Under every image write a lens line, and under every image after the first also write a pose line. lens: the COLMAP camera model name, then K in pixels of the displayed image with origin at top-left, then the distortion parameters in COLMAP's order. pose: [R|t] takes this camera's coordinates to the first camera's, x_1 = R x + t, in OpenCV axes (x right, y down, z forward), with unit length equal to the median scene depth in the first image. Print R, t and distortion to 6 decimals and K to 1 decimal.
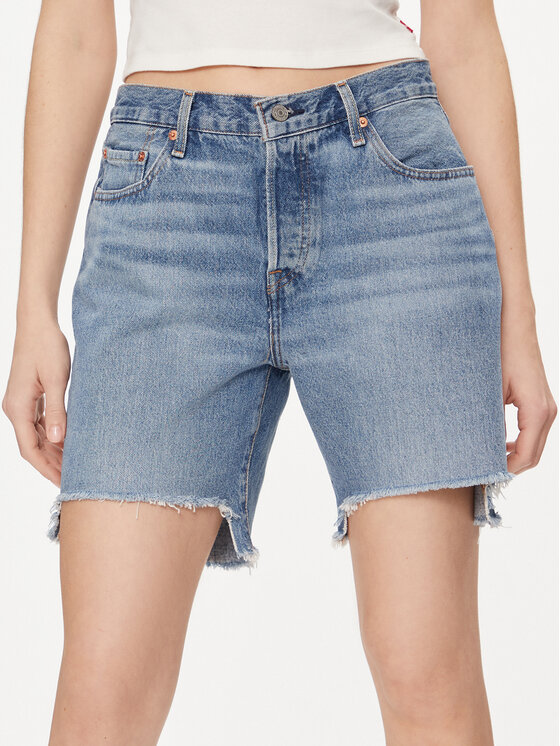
lens RADIAL K [[2305.7, 0, 280.7], [0, 2305.7, 371.1], [0, 0, 1]] dist [-0.042941, 0.000000]
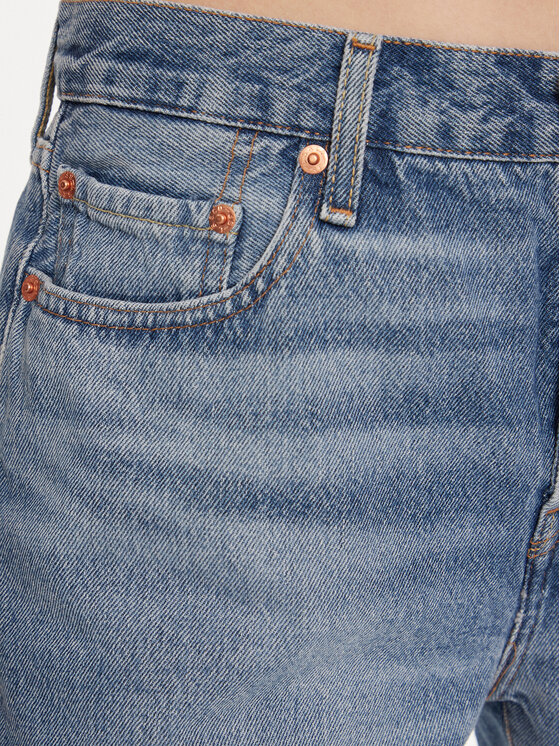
lens RADIAL K [[2305.7, 0, 278.7], [0, 2305.7, 375.1], [0, 0, 1]] dist [-0.042941, 0.000000]
pose [[0.964292, -0.046411, 0.260742, -0.146992], [0.016404, 0.993102, 0.116101, -0.110715], [-0.264332, -0.107678, 0.958402, 0.653681]]
